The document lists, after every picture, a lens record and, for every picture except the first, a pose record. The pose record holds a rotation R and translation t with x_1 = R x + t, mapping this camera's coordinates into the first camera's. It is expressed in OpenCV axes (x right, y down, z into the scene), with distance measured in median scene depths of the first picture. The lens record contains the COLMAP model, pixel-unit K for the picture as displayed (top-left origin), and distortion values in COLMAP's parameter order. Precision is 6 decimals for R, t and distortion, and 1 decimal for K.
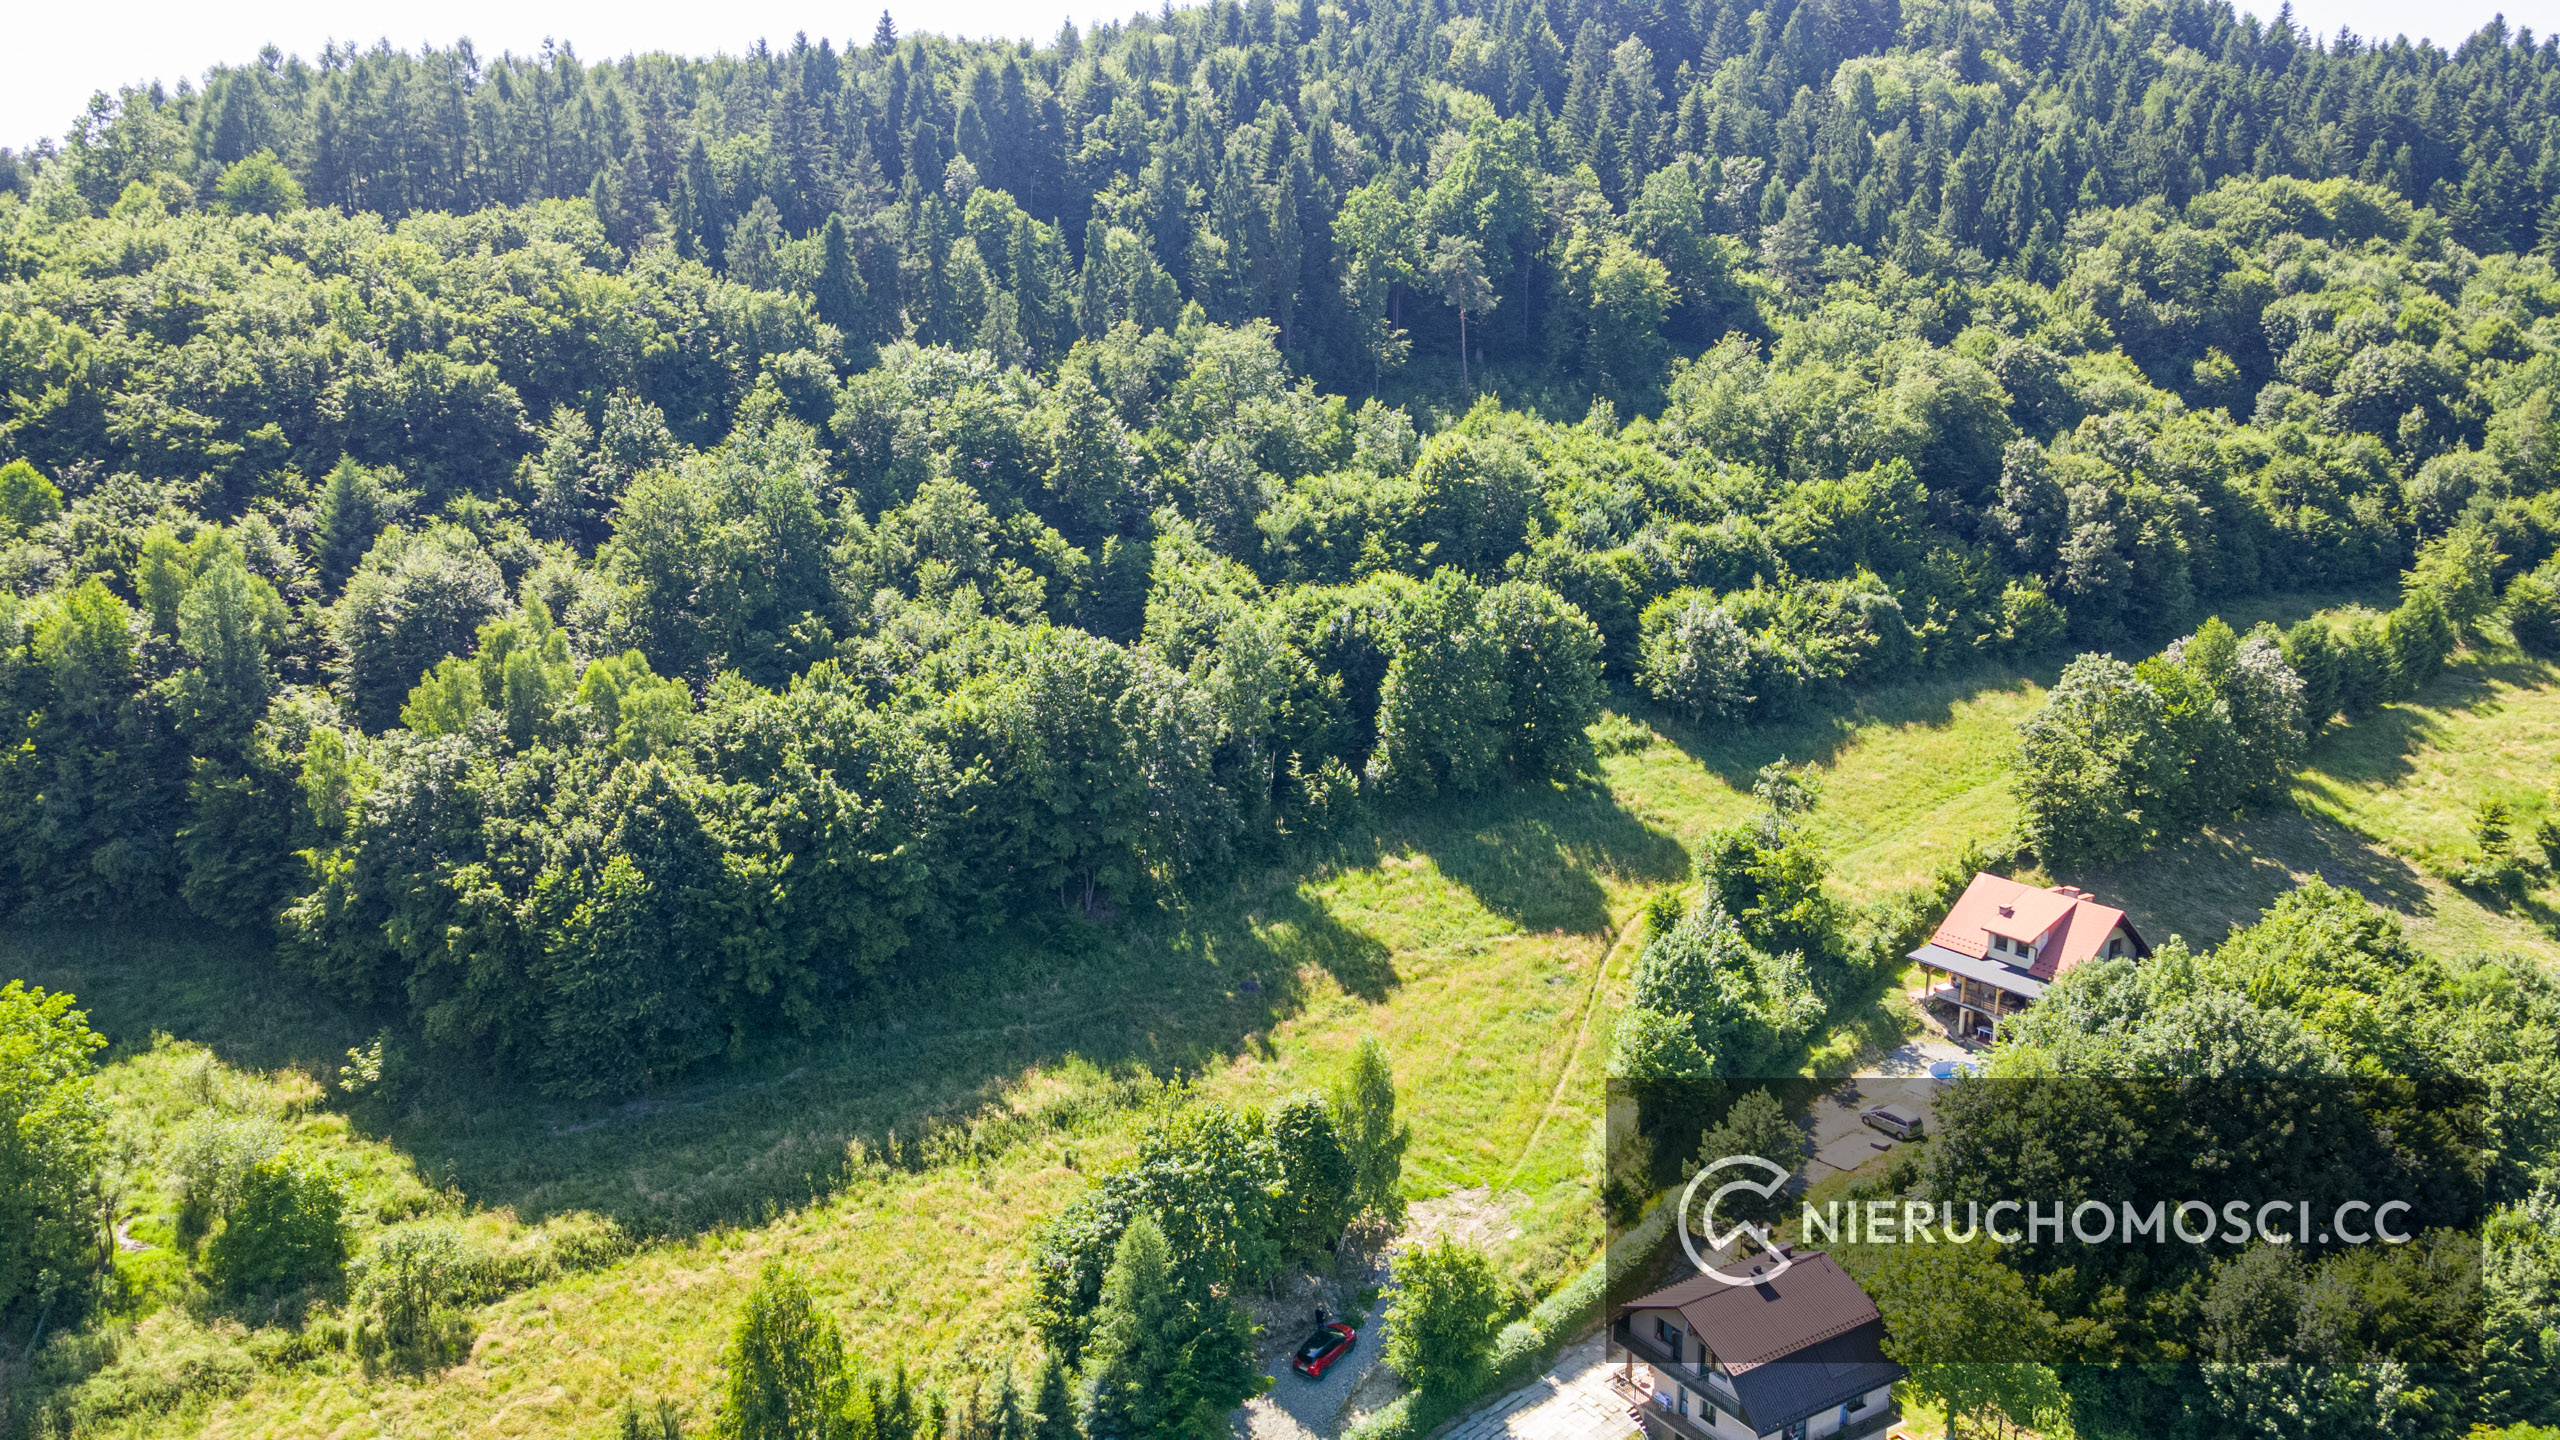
lens RADIAL K [[1888.0, 0, 1259.8], [0, 1888.0, 719.0], [0, 0, 1]] dist [0.036855, 0.013043]
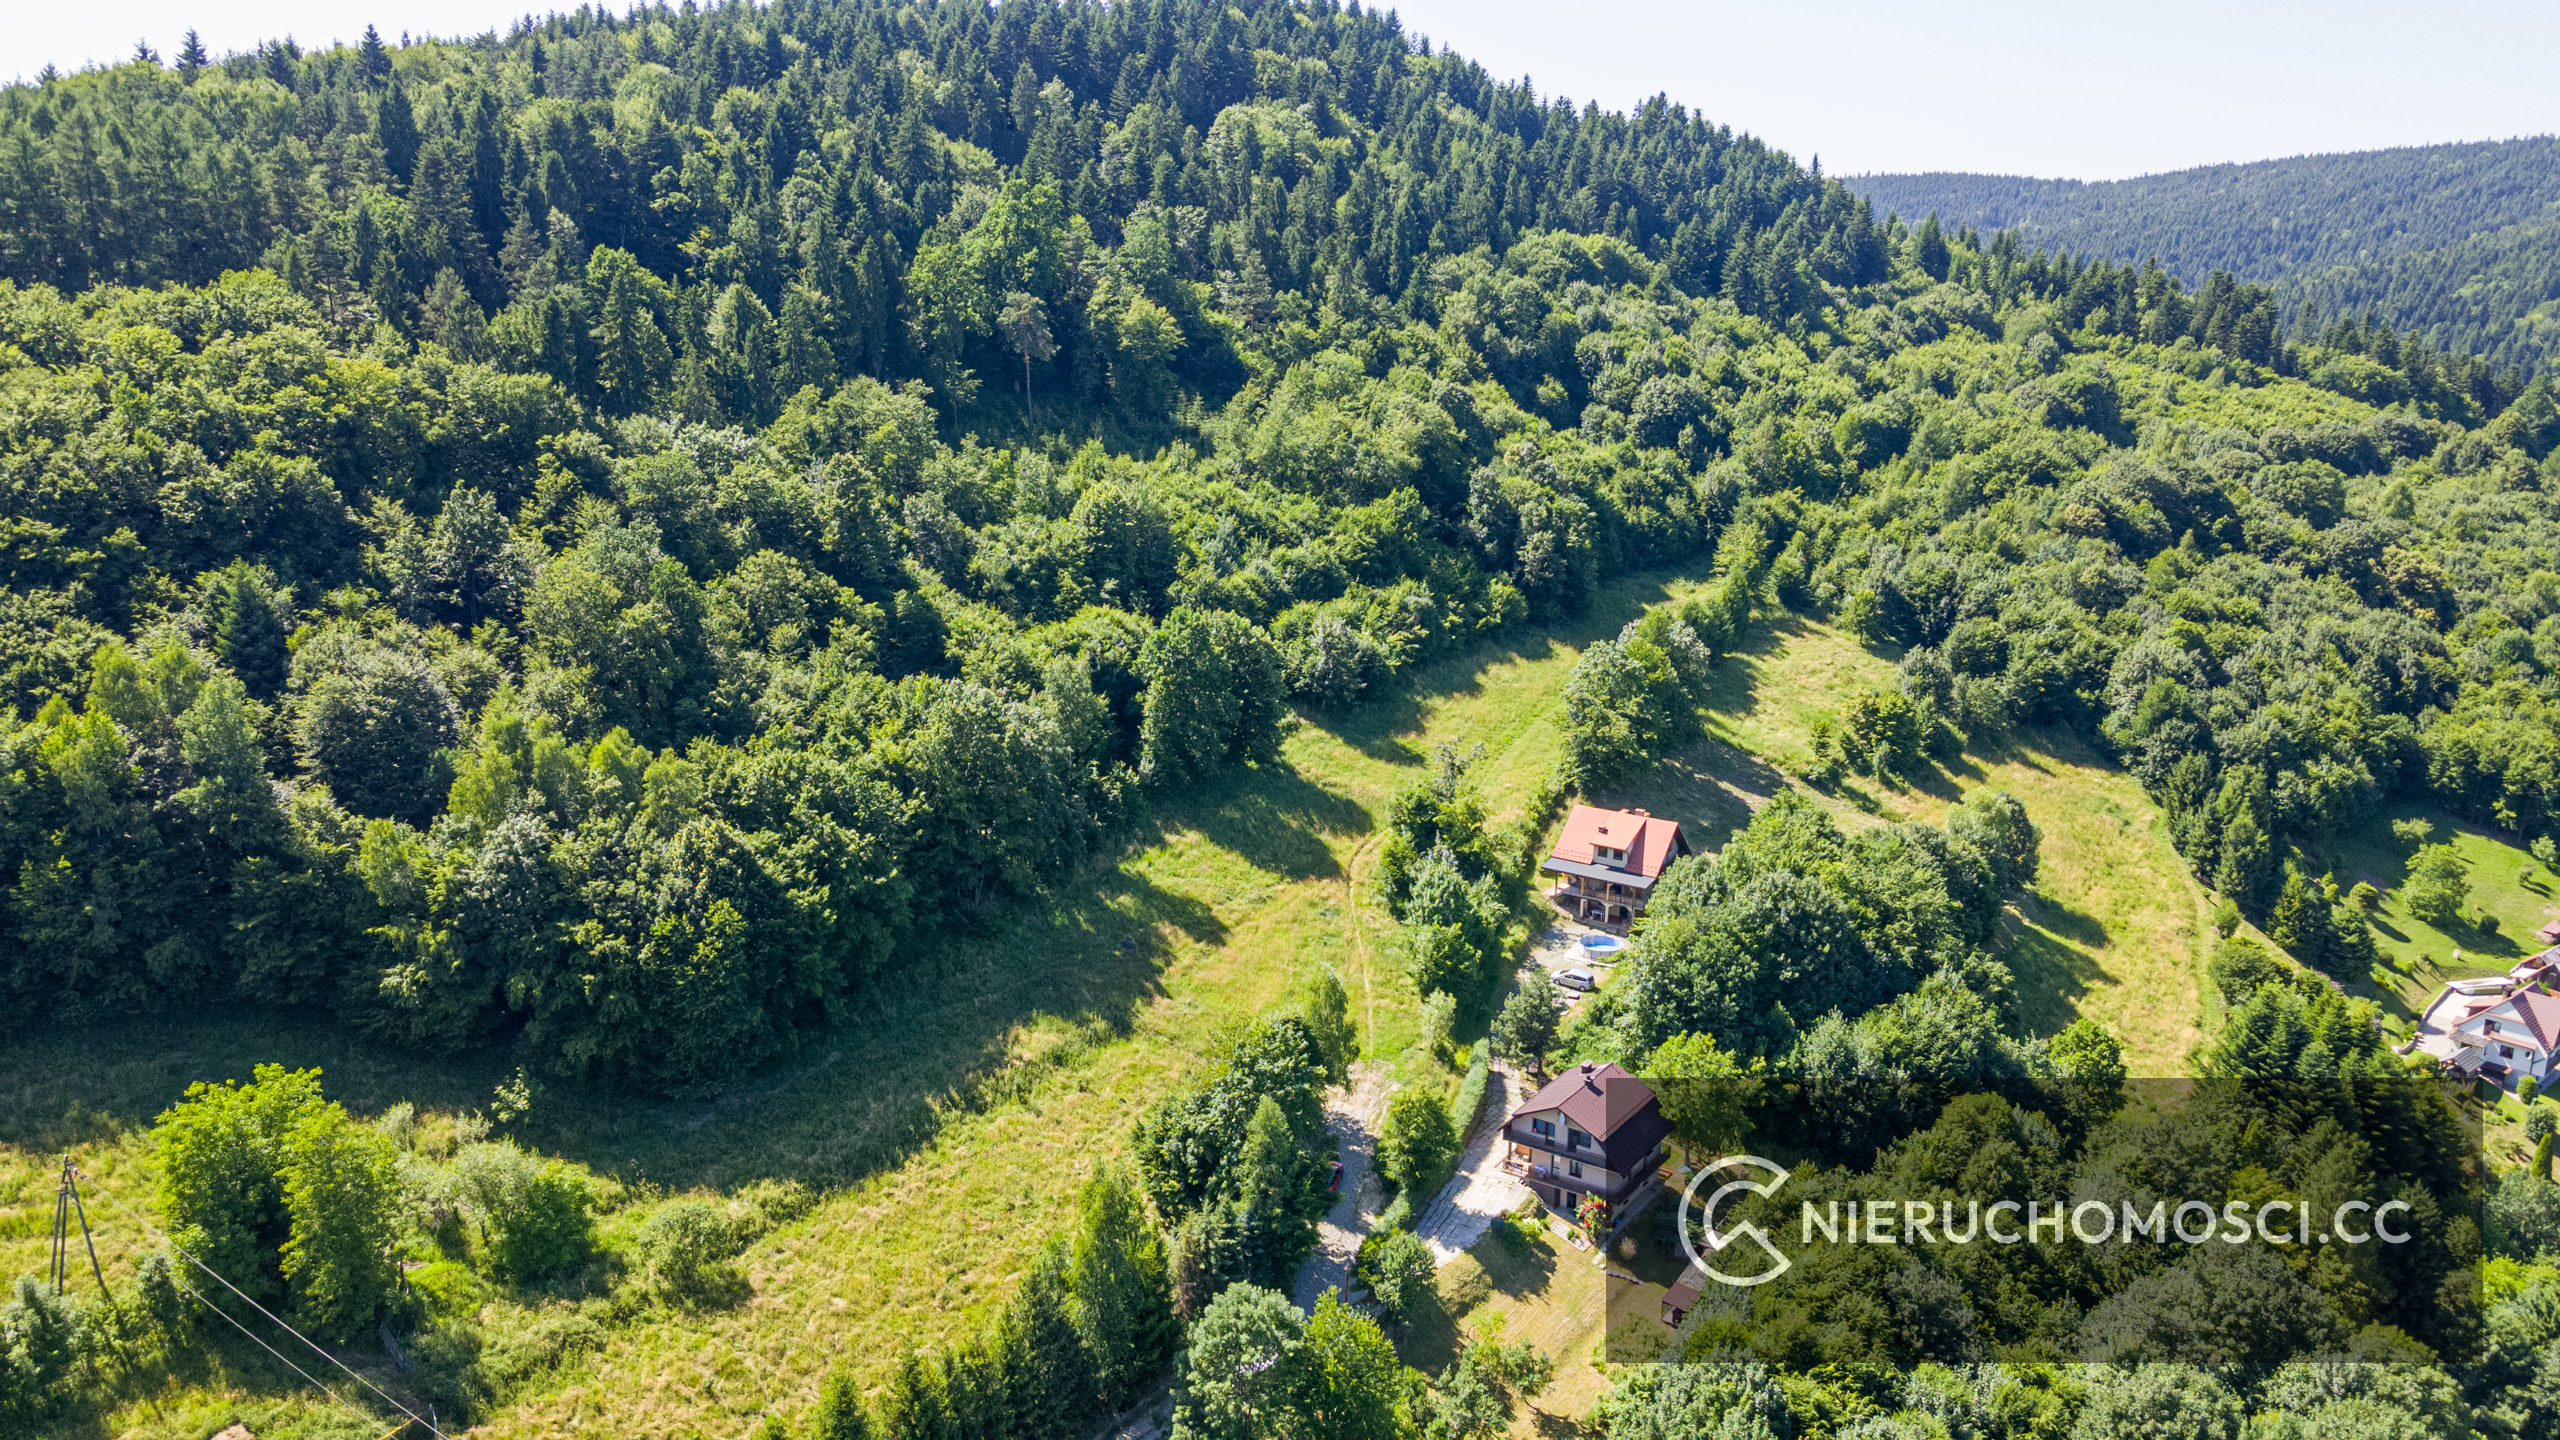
lens RADIAL K [[1888.0, 0, 1273.9], [0, 1888.0, 723.3], [0, 0, 1]] dist [0.036855, 0.013043]
pose [[0.915858, -0.077288, 0.393994, -0.350508], [0.062428, 0.996775, 0.050417, -0.060616], [-0.396620, -0.021578, 0.917729, -0.203146]]
